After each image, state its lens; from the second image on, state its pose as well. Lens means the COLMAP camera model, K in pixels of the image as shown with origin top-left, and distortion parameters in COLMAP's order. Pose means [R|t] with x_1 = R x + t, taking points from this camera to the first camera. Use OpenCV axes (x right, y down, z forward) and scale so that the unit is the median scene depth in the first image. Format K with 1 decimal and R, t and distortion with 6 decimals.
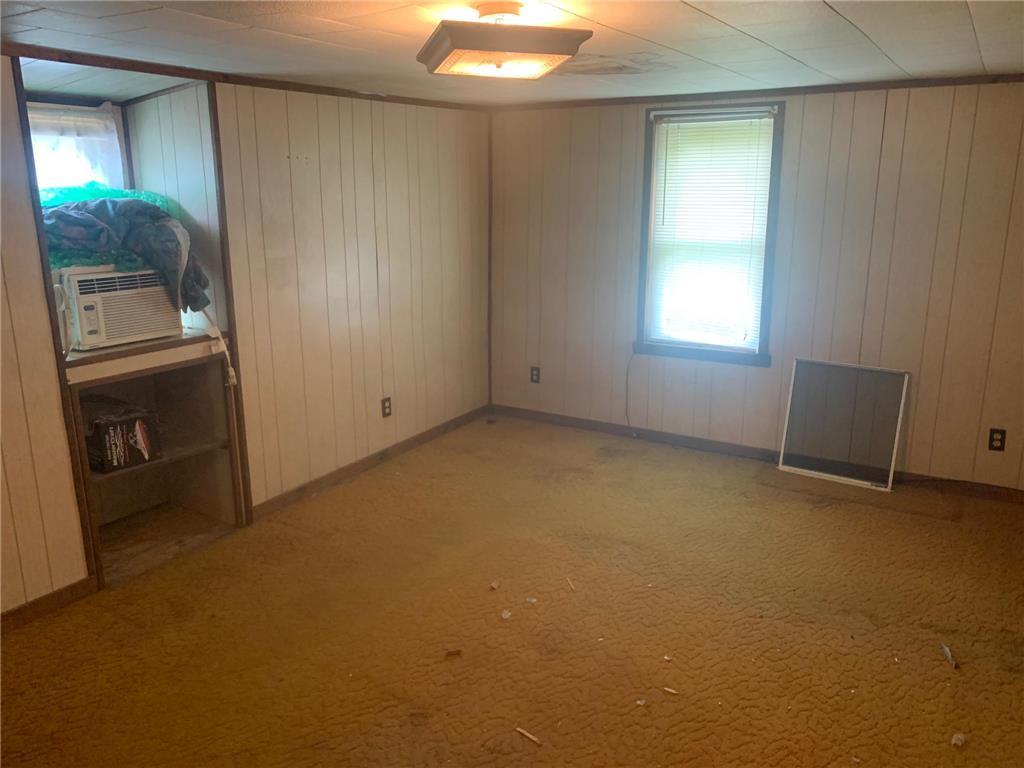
lens RADIAL K [[787.0, 0, 507.0], [0, 787.0, 386.8], [0, 0, 1]] dist [0.026043, -0.033610]
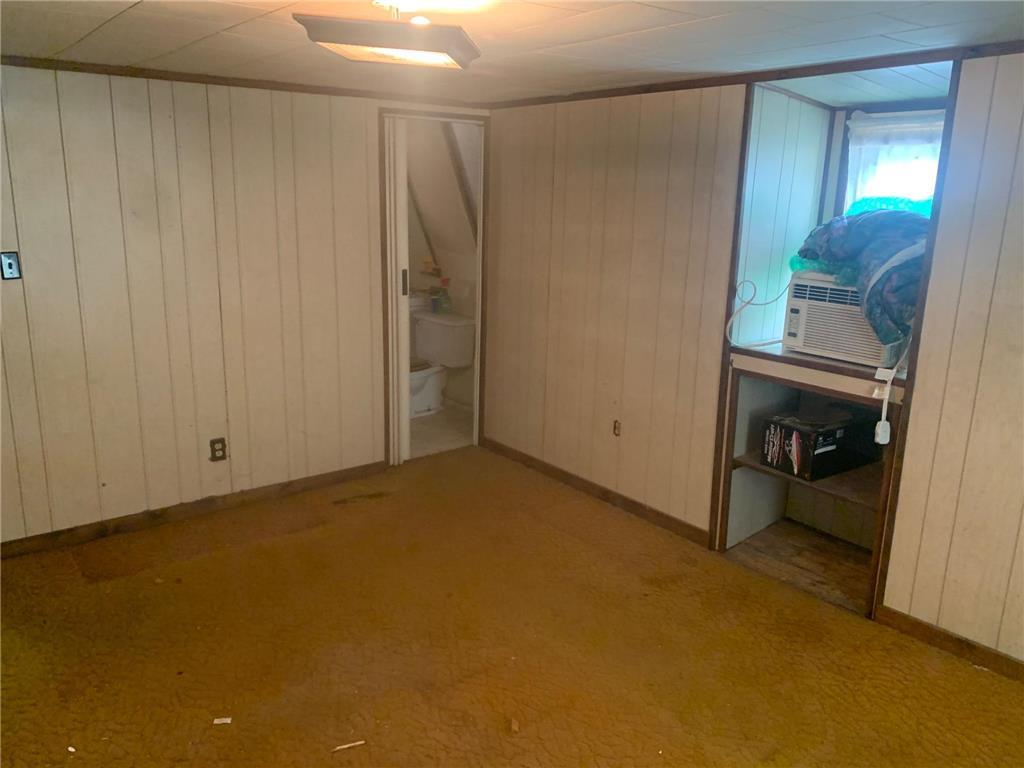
lens RADIAL K [[787.0, 0, 506.3], [0, 787.0, 377.5], [0, 0, 1]] dist [0.026043, -0.033610]
pose [[-0.344800, 0.218075, -0.912993, 0.541377], [-0.244185, 0.918314, 0.311565, -0.238295], [0.906359, 0.330367, -0.263384, 0.911861]]
